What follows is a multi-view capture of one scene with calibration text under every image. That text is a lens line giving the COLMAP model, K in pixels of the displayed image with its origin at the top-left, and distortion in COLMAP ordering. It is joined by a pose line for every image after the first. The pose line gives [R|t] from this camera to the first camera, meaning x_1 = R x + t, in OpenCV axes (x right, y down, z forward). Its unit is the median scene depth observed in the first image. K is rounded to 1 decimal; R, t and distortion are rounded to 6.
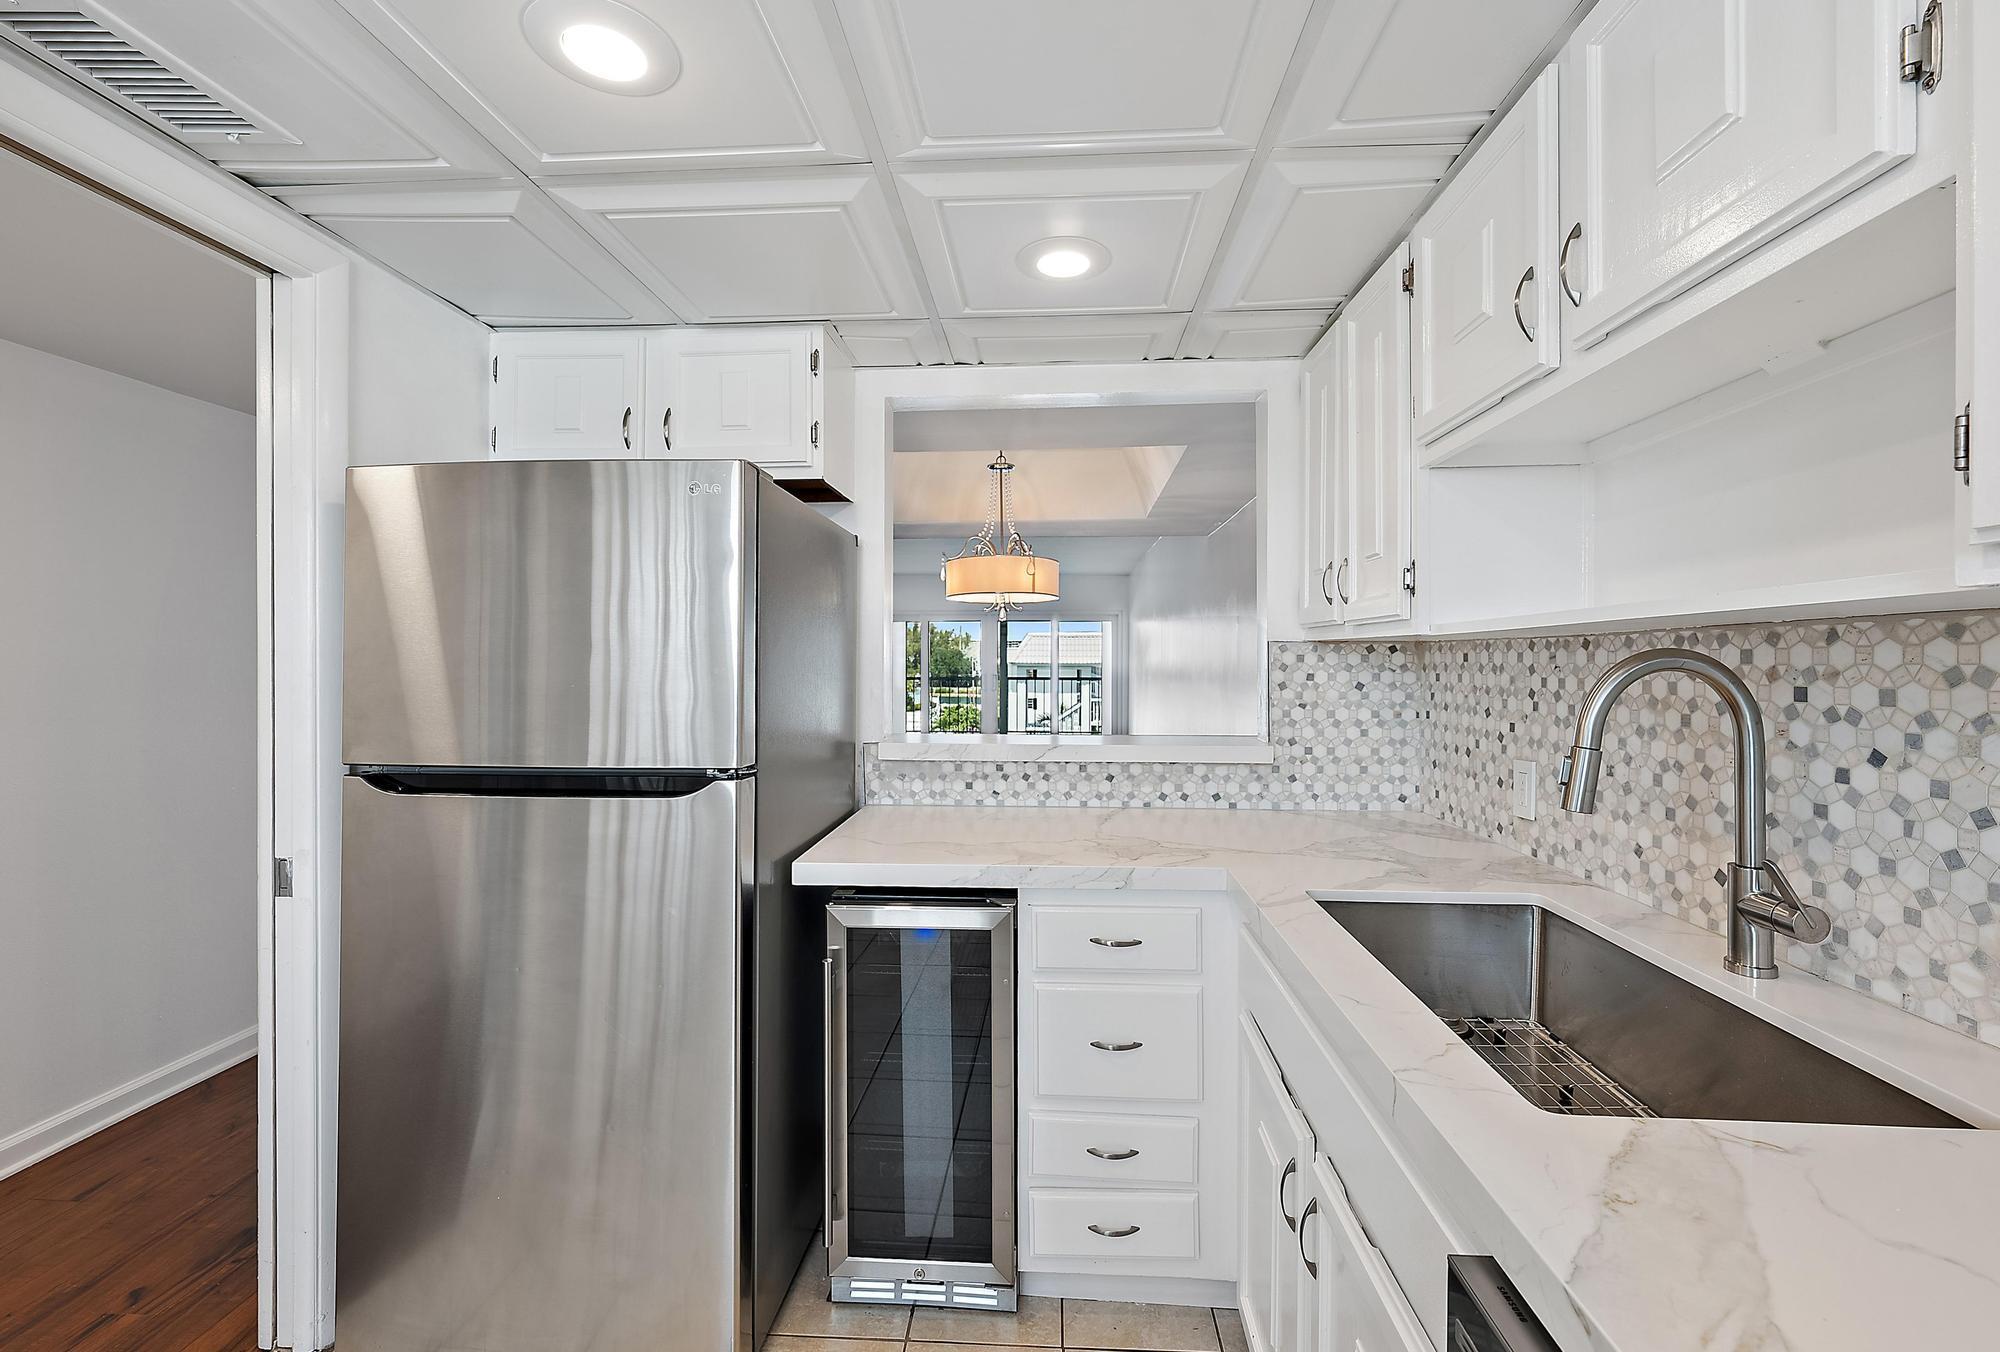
lens RADIAL K [[825.8, 0, 1006.7], [0, 825.8, 664.0], [0, 0, 1]] dist [-0.006182, 0.000537]
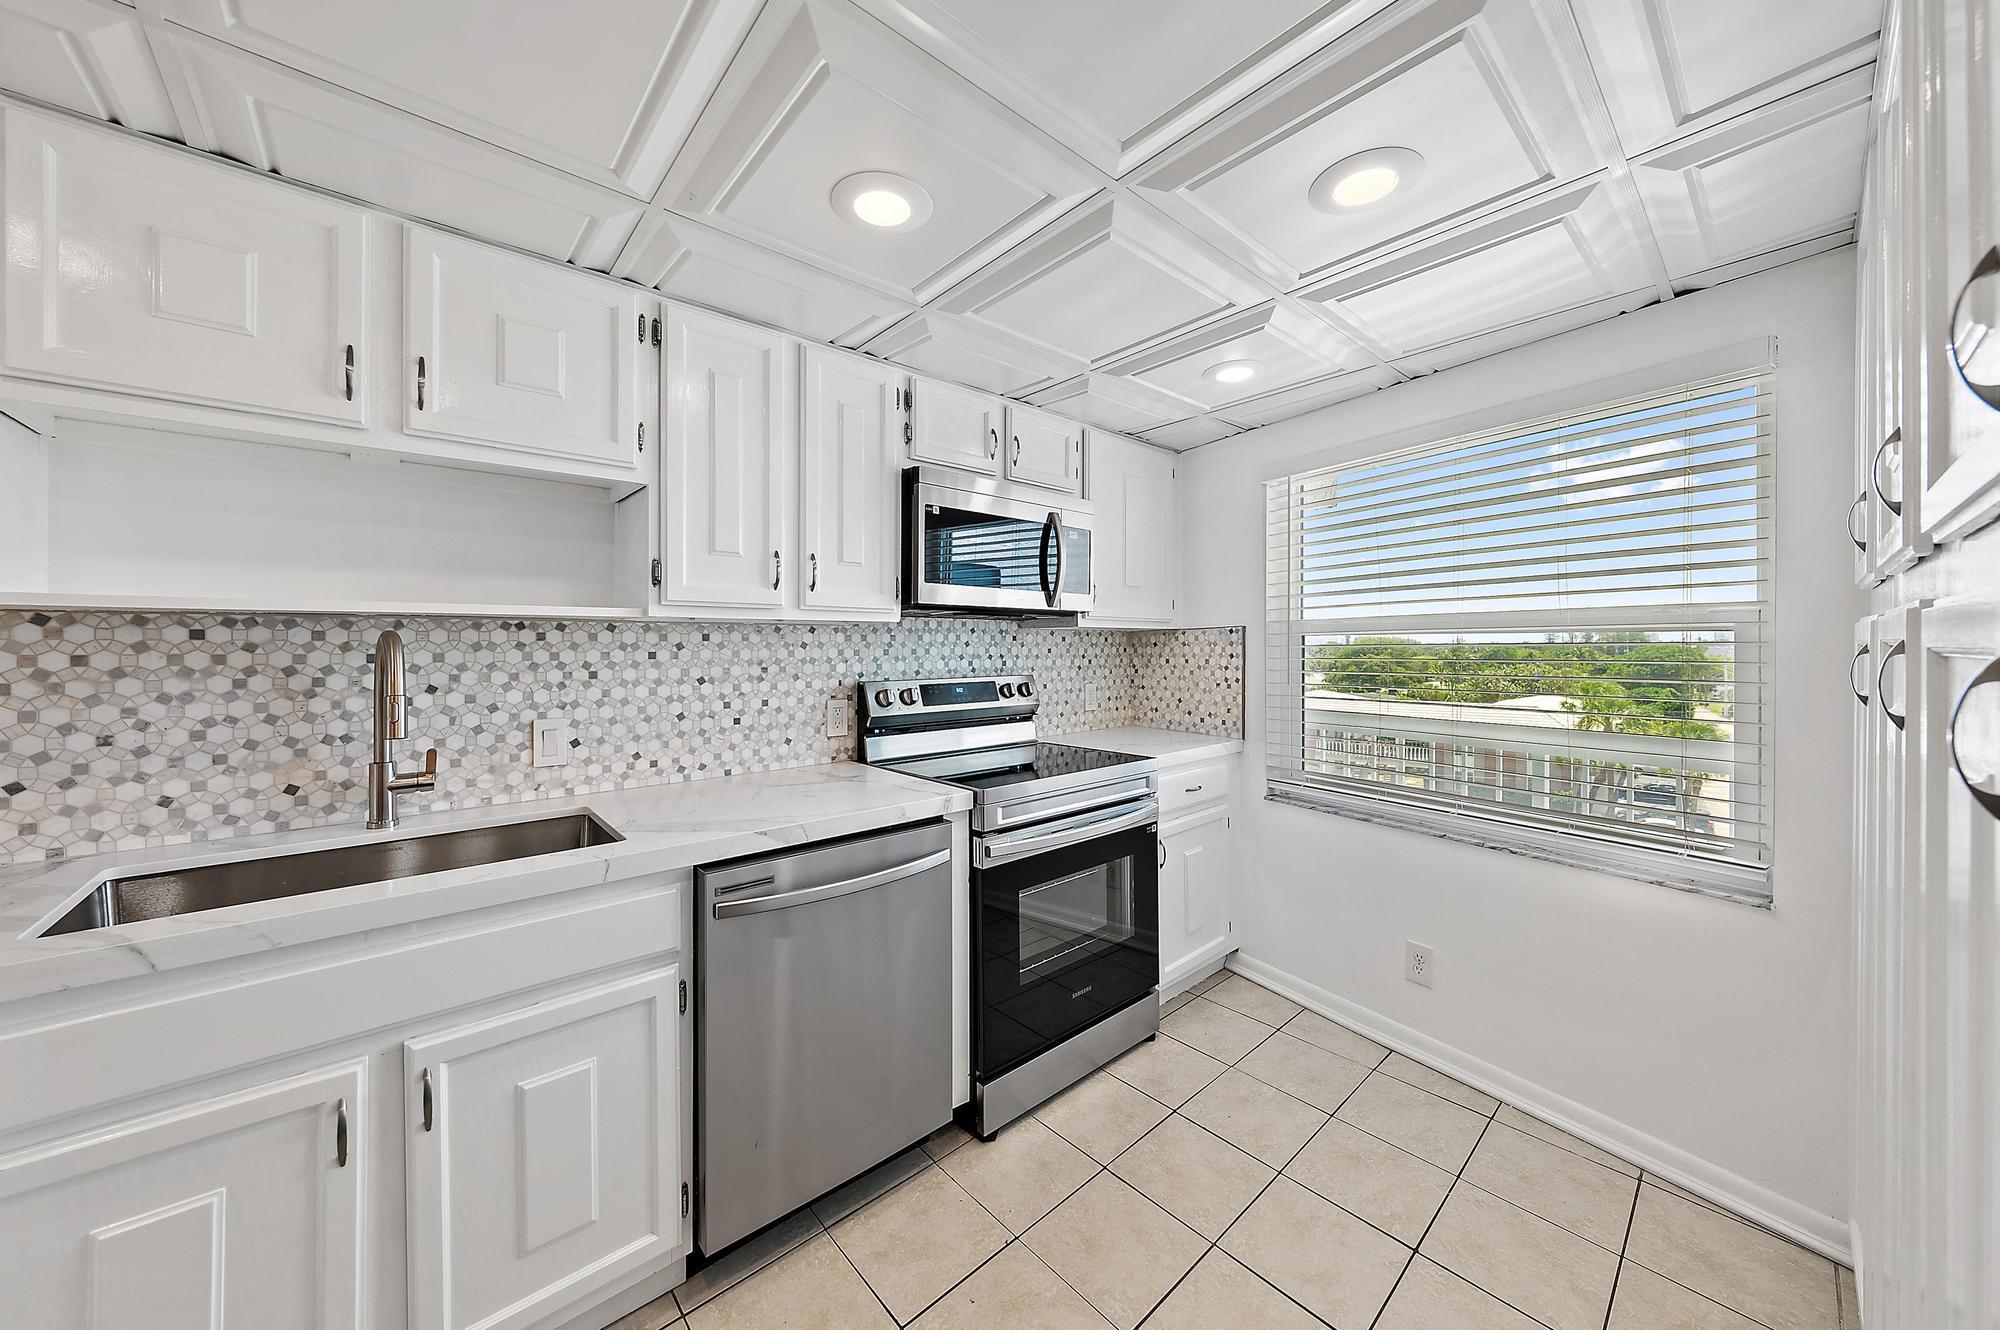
lens RADIAL K [[691.9, 0, 998.7], [0, 691.9, 651.7], [0, 0, 1]] dist [-0.003456, -0.000283]
pose [[-0.700323, 0.000510, 0.713826, -0.927038], [0.006074, 0.999968, 0.005245, 0.022683], [-0.713800, 0.008009, -0.700304, 1.047882]]
